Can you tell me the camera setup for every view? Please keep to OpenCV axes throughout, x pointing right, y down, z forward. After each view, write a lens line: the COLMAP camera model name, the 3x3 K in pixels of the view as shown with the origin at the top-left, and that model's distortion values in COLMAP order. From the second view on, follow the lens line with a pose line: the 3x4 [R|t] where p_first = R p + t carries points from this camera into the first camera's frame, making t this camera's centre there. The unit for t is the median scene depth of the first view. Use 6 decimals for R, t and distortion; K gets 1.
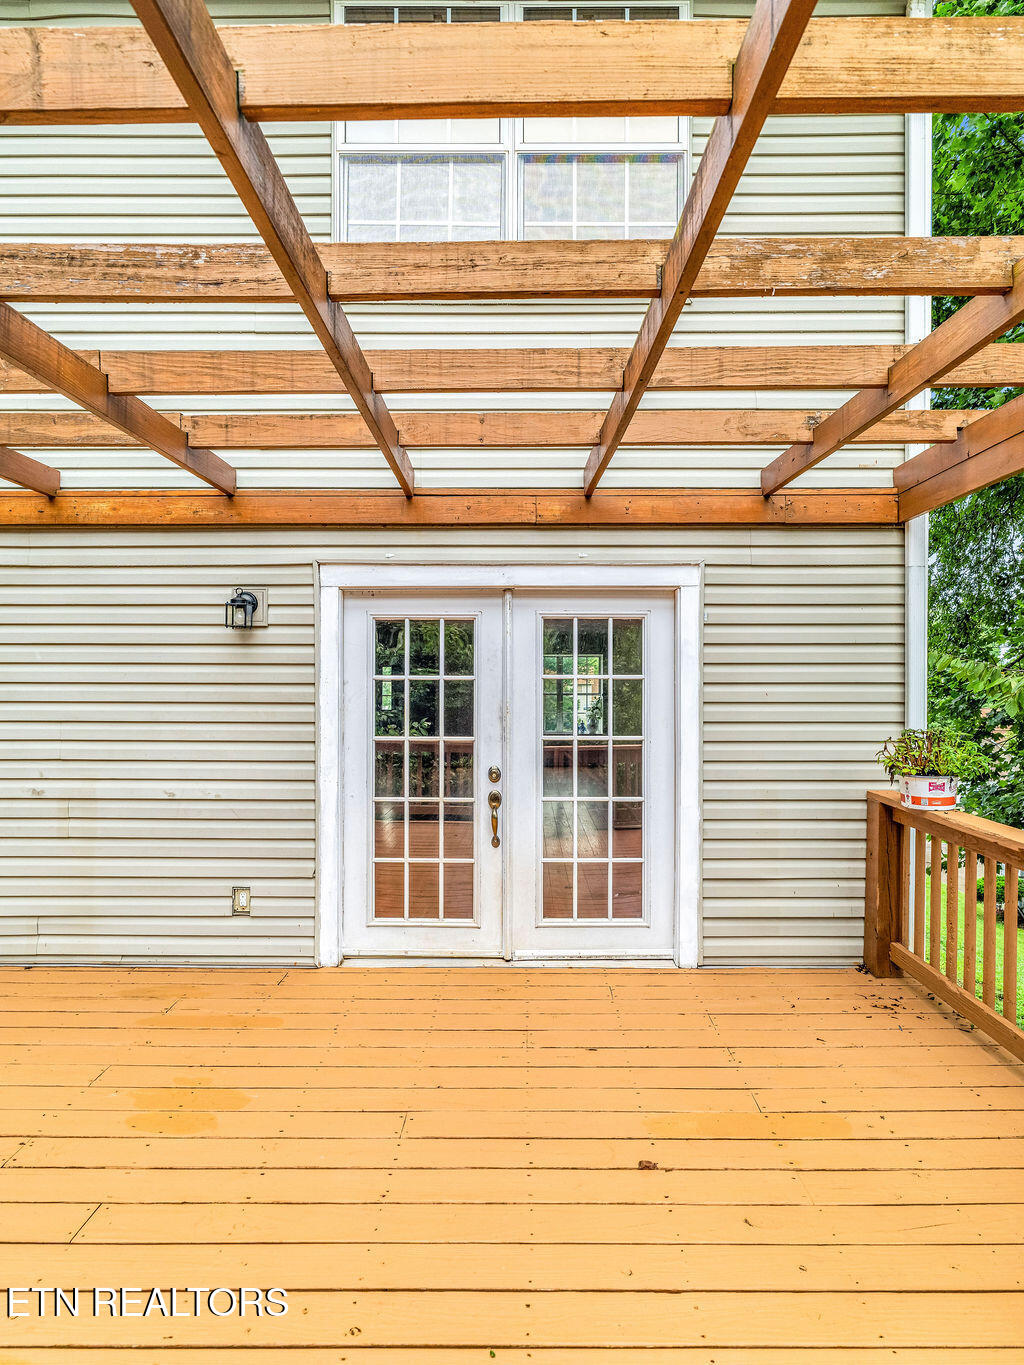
lens RADIAL K [[720.7, 0, 507.3], [0, 720.7, 689.5], [0, 0, 1]] dist [-0.005337, 0.001760]
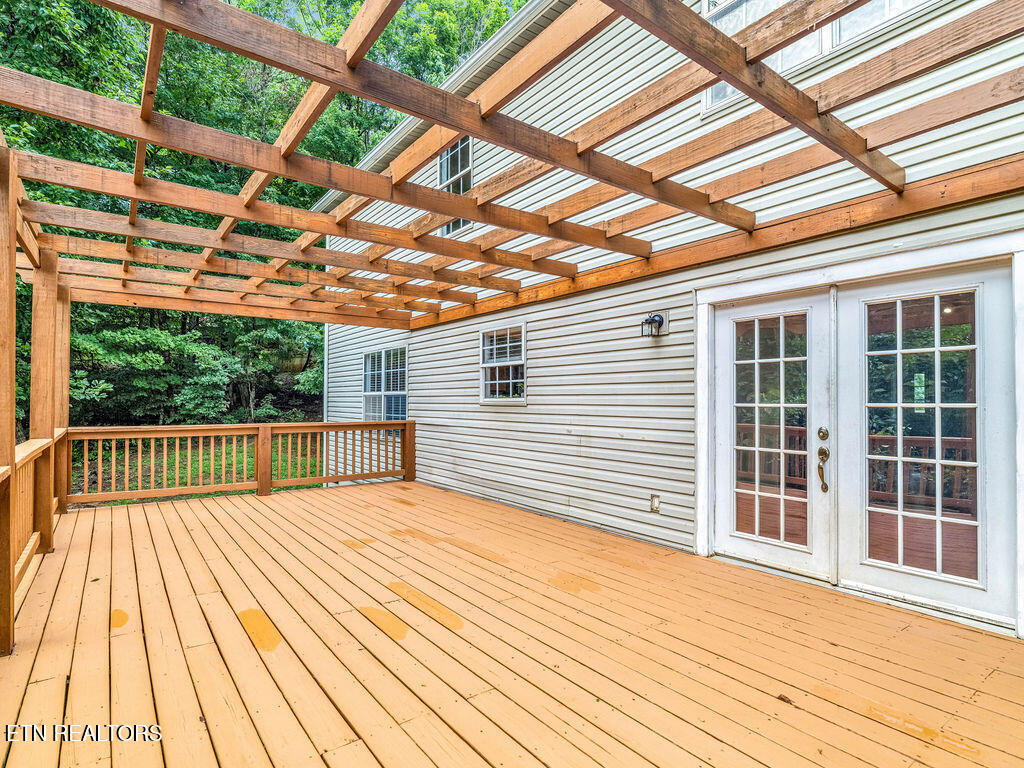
lens RADIAL K [[540.6, 0, 492.2], [0, 540.6, 391.5], [0, 0, 1]] dist [-0.005337, 0.001760]
pose [[0.583360, -0.013444, -0.812103, 0.414141], [-0.008678, 0.999703, -0.022783, 0.071141], [0.812168, 0.020338, 0.583069, -0.020293]]
